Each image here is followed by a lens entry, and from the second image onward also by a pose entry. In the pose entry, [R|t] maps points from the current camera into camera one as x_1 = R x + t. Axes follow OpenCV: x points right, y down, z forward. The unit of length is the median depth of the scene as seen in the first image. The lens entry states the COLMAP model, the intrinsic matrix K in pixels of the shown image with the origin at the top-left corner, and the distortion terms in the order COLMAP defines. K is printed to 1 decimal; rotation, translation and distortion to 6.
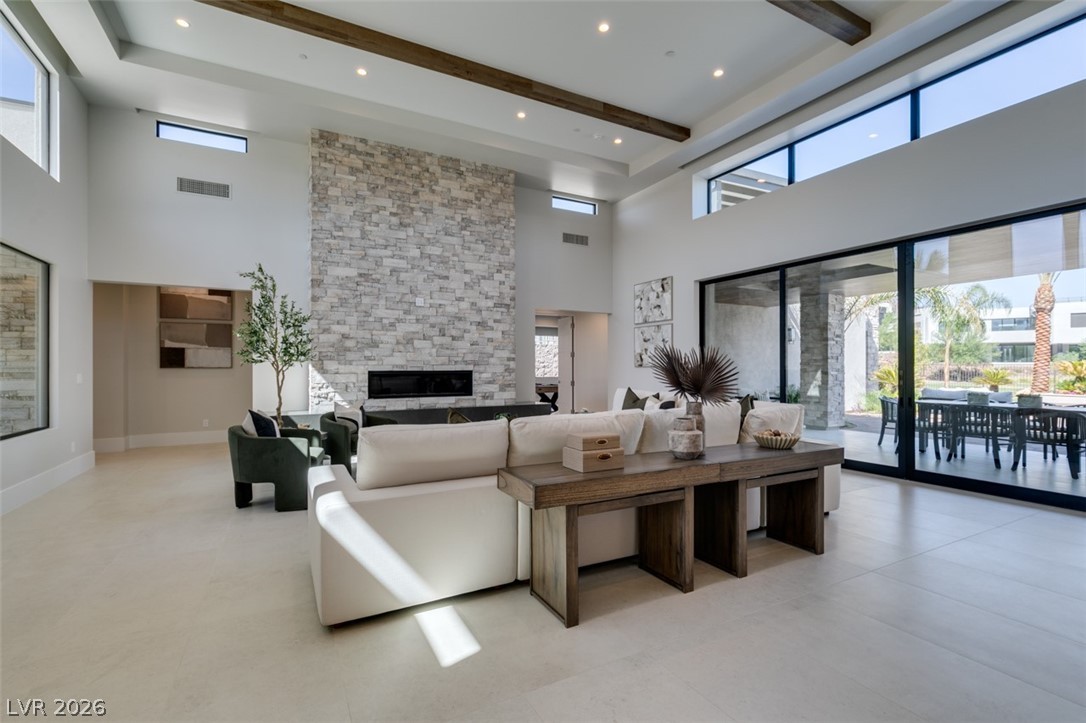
lens RADIAL K [[491.9, 0, 541.2], [0, 491.9, 367.1], [0, 0, 1]] dist [0.015885, -0.010250]
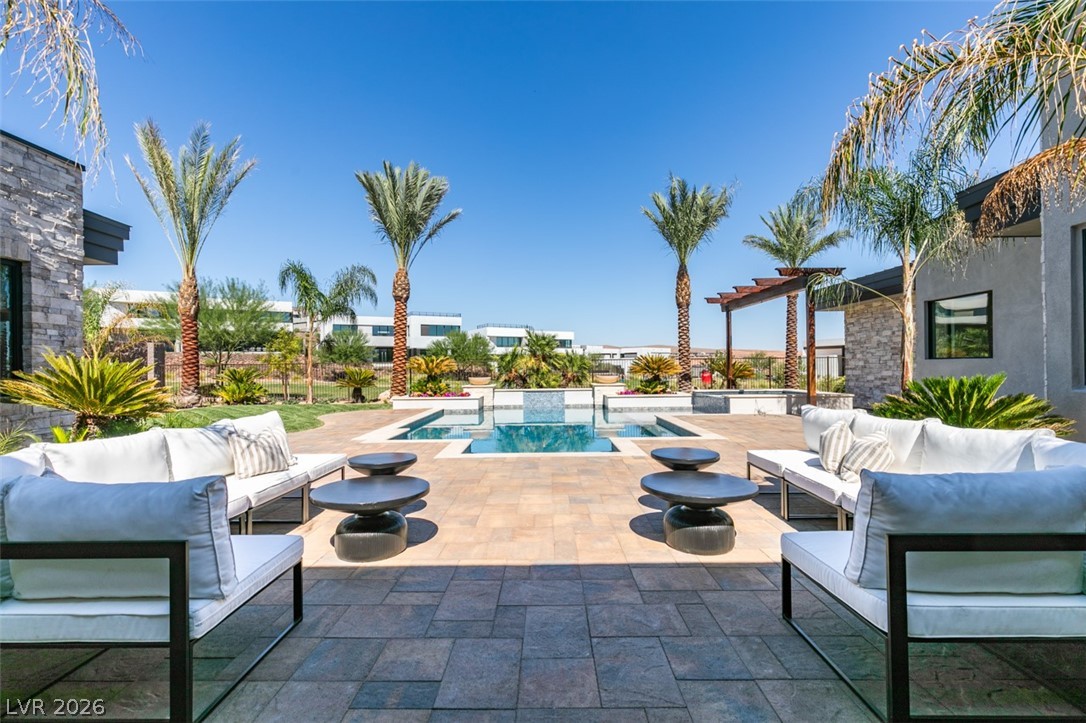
lens RADIAL K [[491.9, 0, 541.2], [0, 491.9, 367.1], [0, 0, 1]] dist [0.015885, -0.010250]
pose [[0.488318, -0.002194, 0.872663, 0.122474], [0.003912, 0.999992, 0.000326, 0.001560], [-0.872657, 0.003254, 0.488323, 0.116459]]
